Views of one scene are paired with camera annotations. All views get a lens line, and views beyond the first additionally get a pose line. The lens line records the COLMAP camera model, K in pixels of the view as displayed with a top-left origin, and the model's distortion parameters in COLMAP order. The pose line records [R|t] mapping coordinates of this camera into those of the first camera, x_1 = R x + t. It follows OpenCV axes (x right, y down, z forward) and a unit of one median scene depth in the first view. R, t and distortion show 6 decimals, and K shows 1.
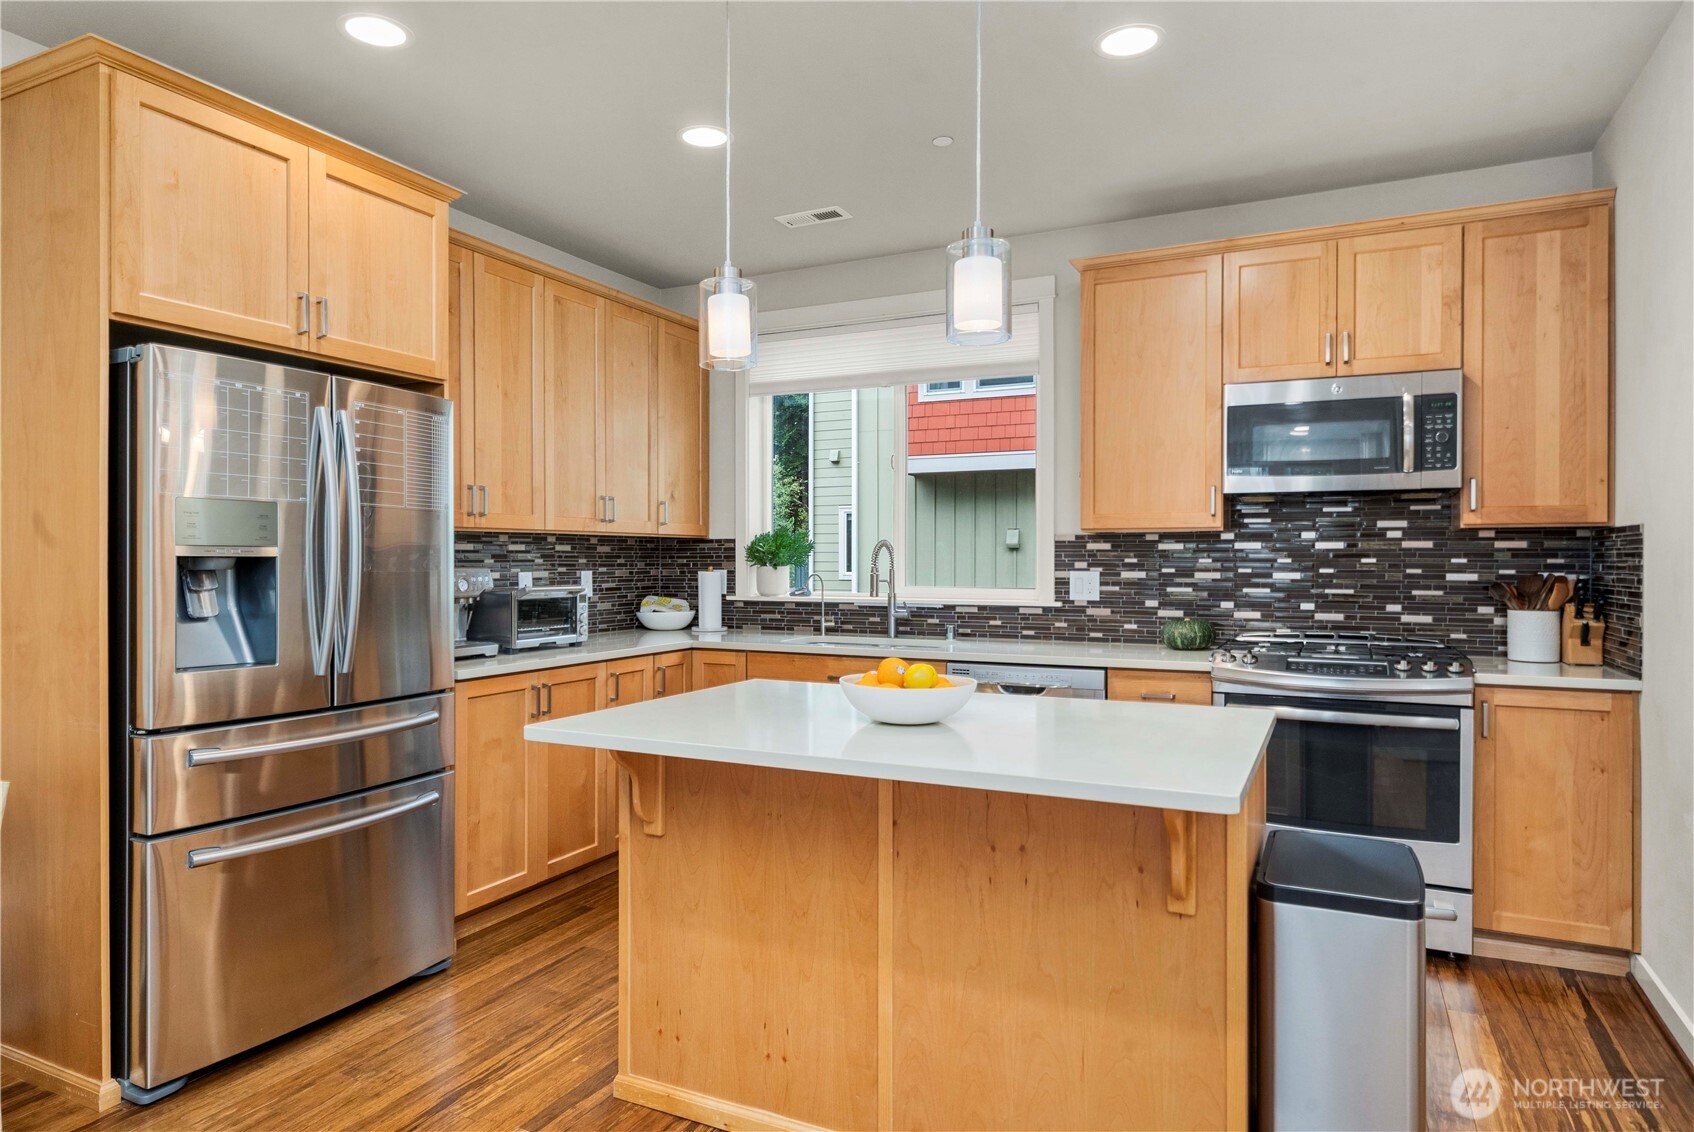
lens RADIAL K [[1009.8, 0, 842.5], [0, 1009.8, 568.0], [0, 0, 1]] dist [0.007724, 0.001864]
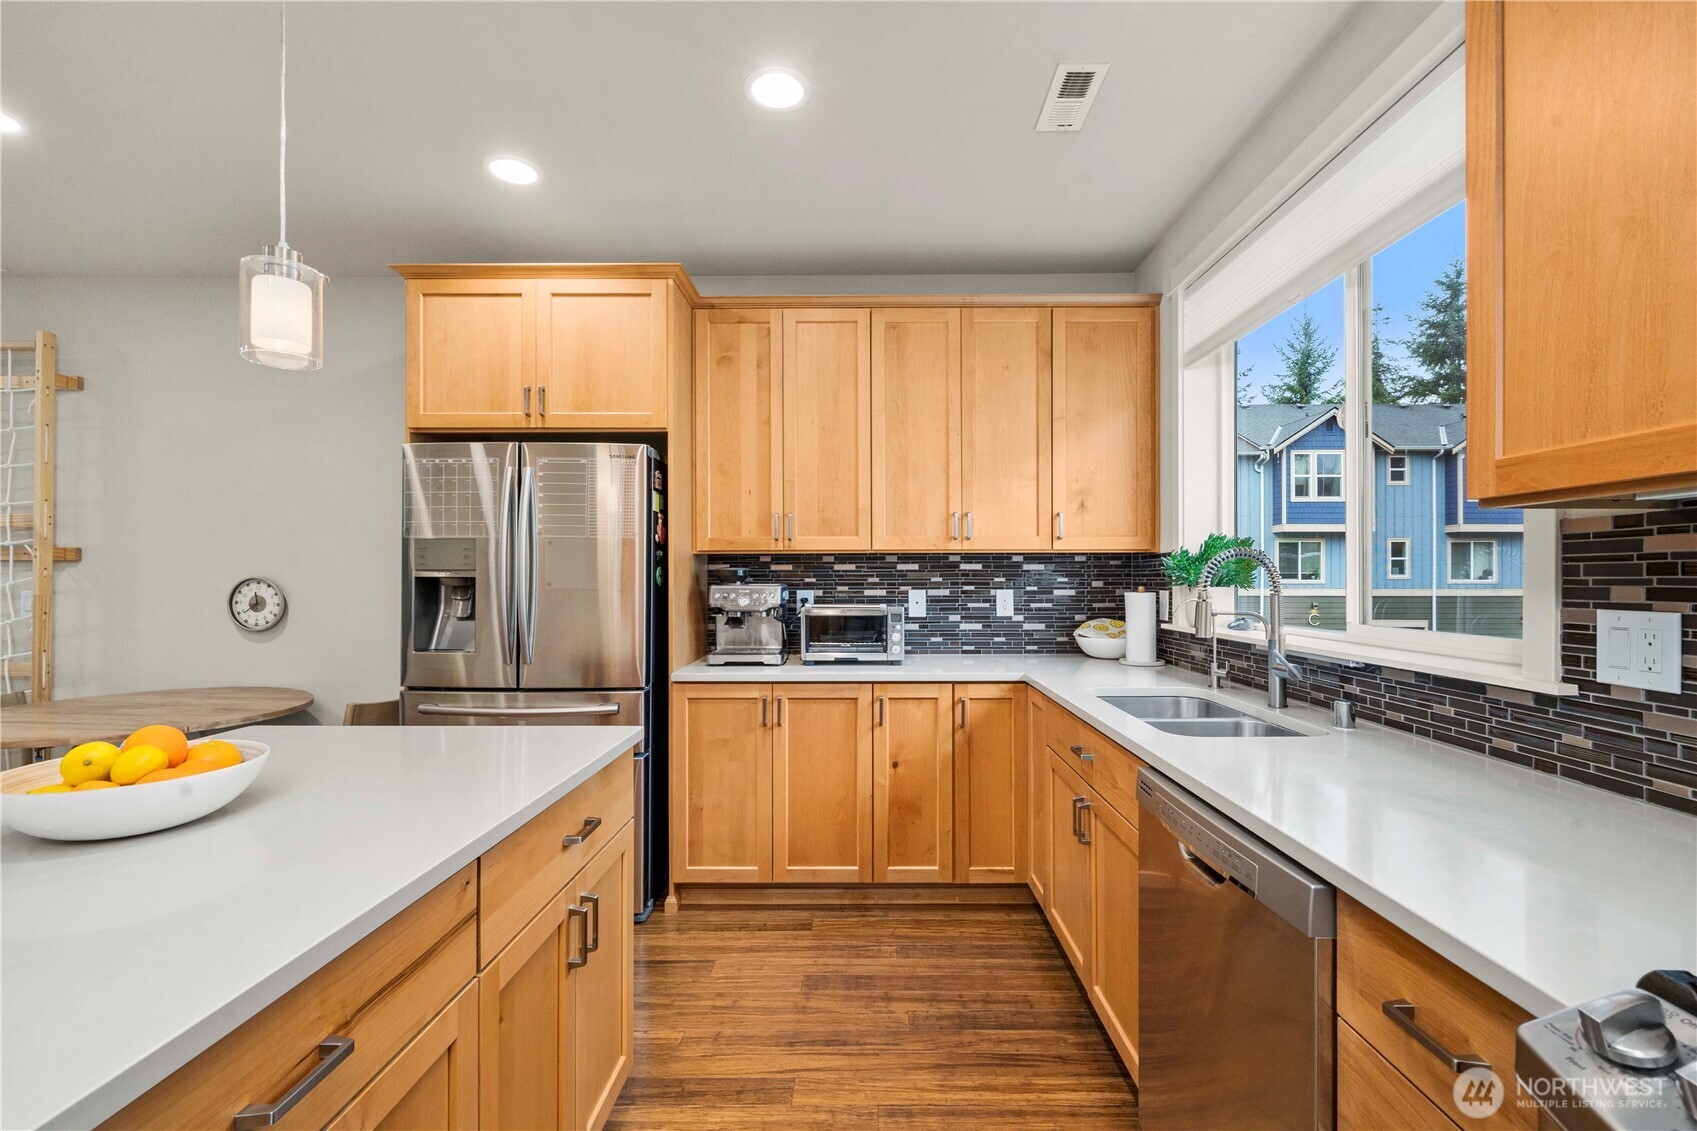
lens RADIAL K [[731.3, 0, 858.8], [0, 731.3, 579.4], [0, 0, 1]] dist [-0.000845, -0.000258]
pose [[0.433749, 0.002347, -0.901031, 0.359099], [-0.006677, 0.999978, -0.000610, -0.006431], [0.901009, 0.006281, 0.433755, 0.622374]]
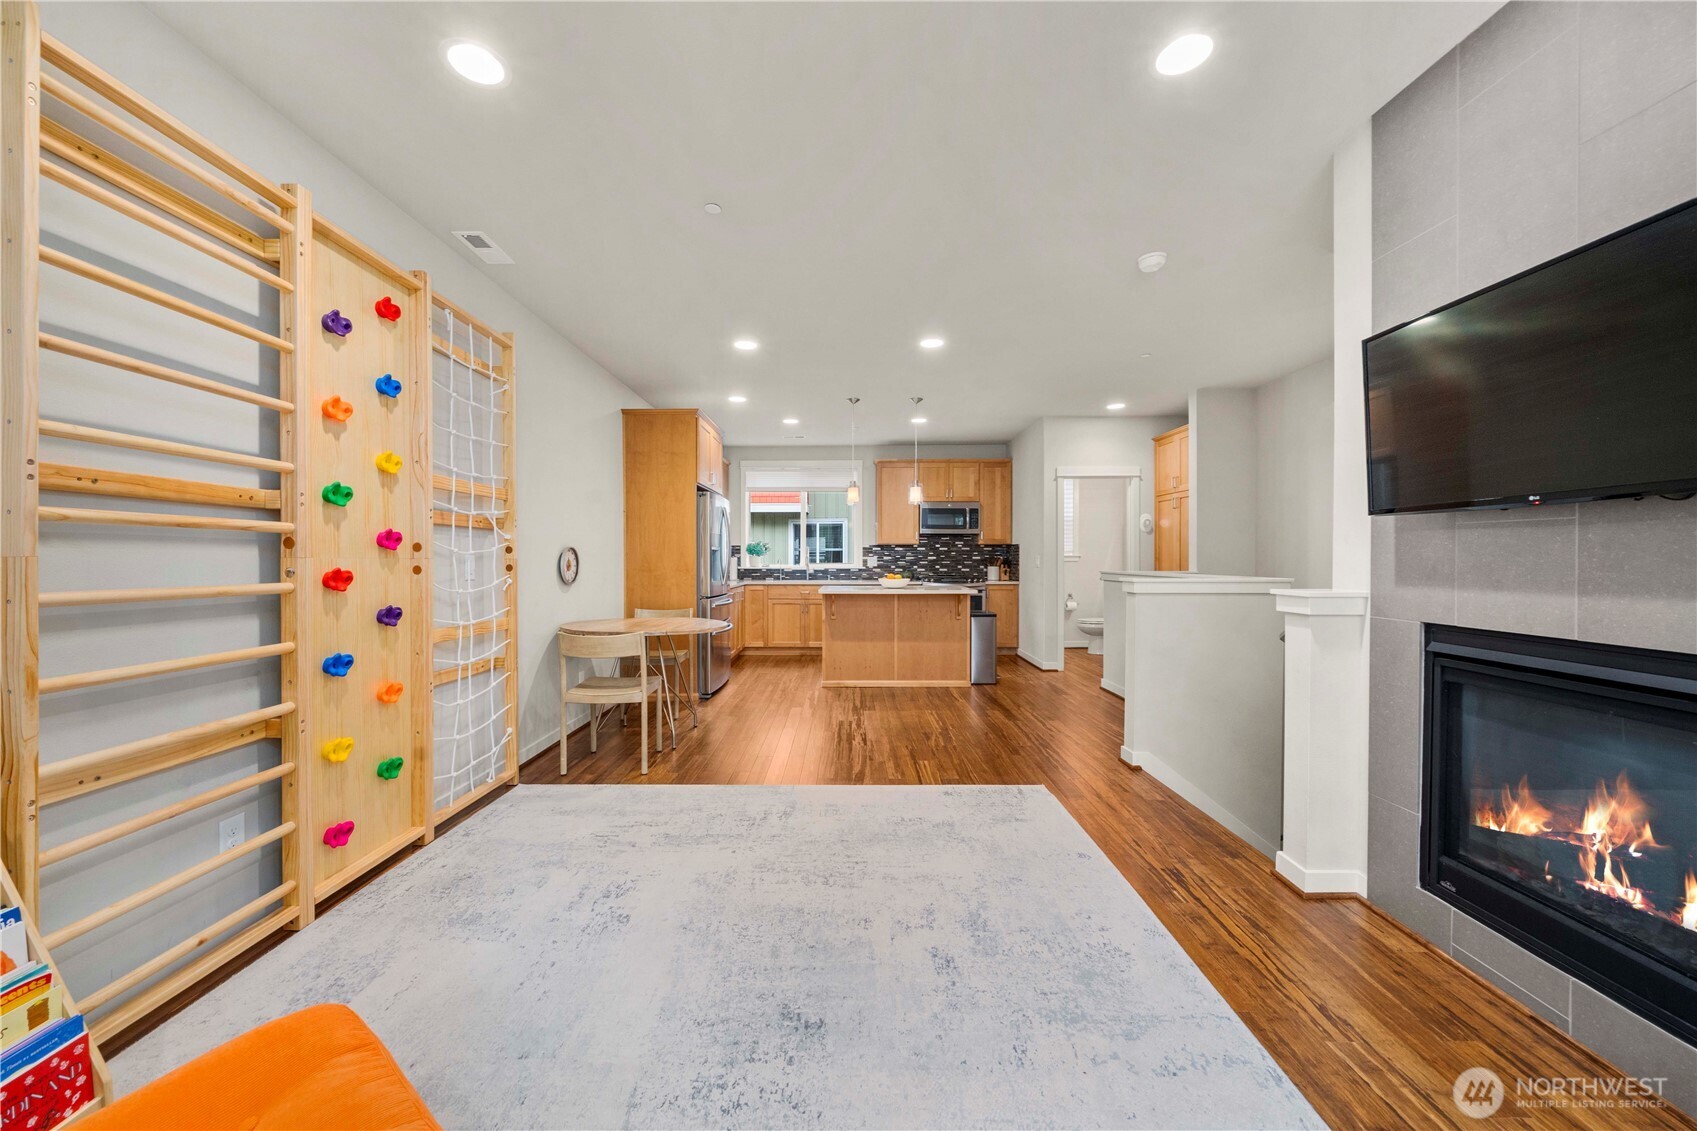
lens RADIAL K [[636.0, 0, 834.3], [0, 636.0, 566.4], [0, 0, 1]] dist [-0.000634, -0.000050]
pose [[0.903535, -0.006888, 0.428459, -0.703258], [0.004520, 0.999968, 0.006545, 0.019257], [-0.428491, -0.003977, 0.903537, -0.714945]]
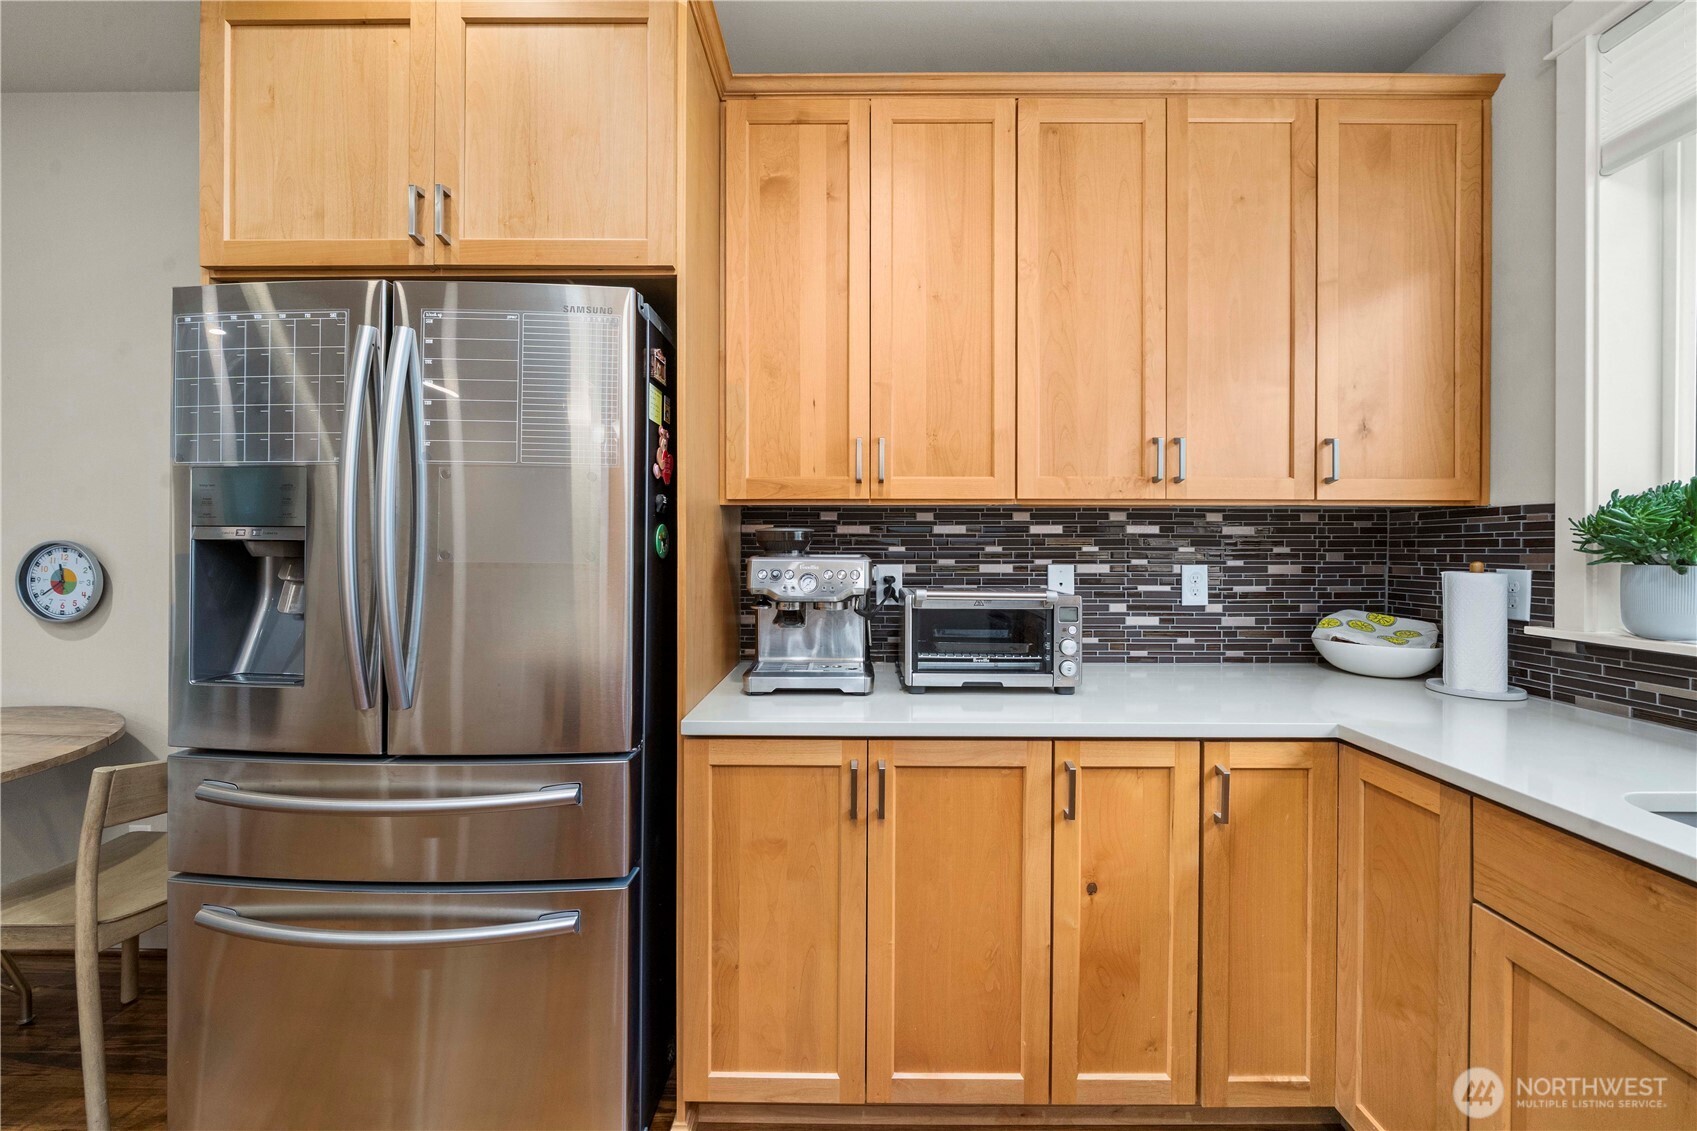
lens RADIAL K [[626.5, 0, 851.3], [0, 626.5, 551.9], [0, 0, 1]] dist [-0.005000, -0.000191]
pose [[0.428212, 0.007509, -0.903647, 0.013746], [-0.010873, 0.999936, 0.003157, -0.004832], [0.903613, 0.008473, 0.428266, 0.697692]]
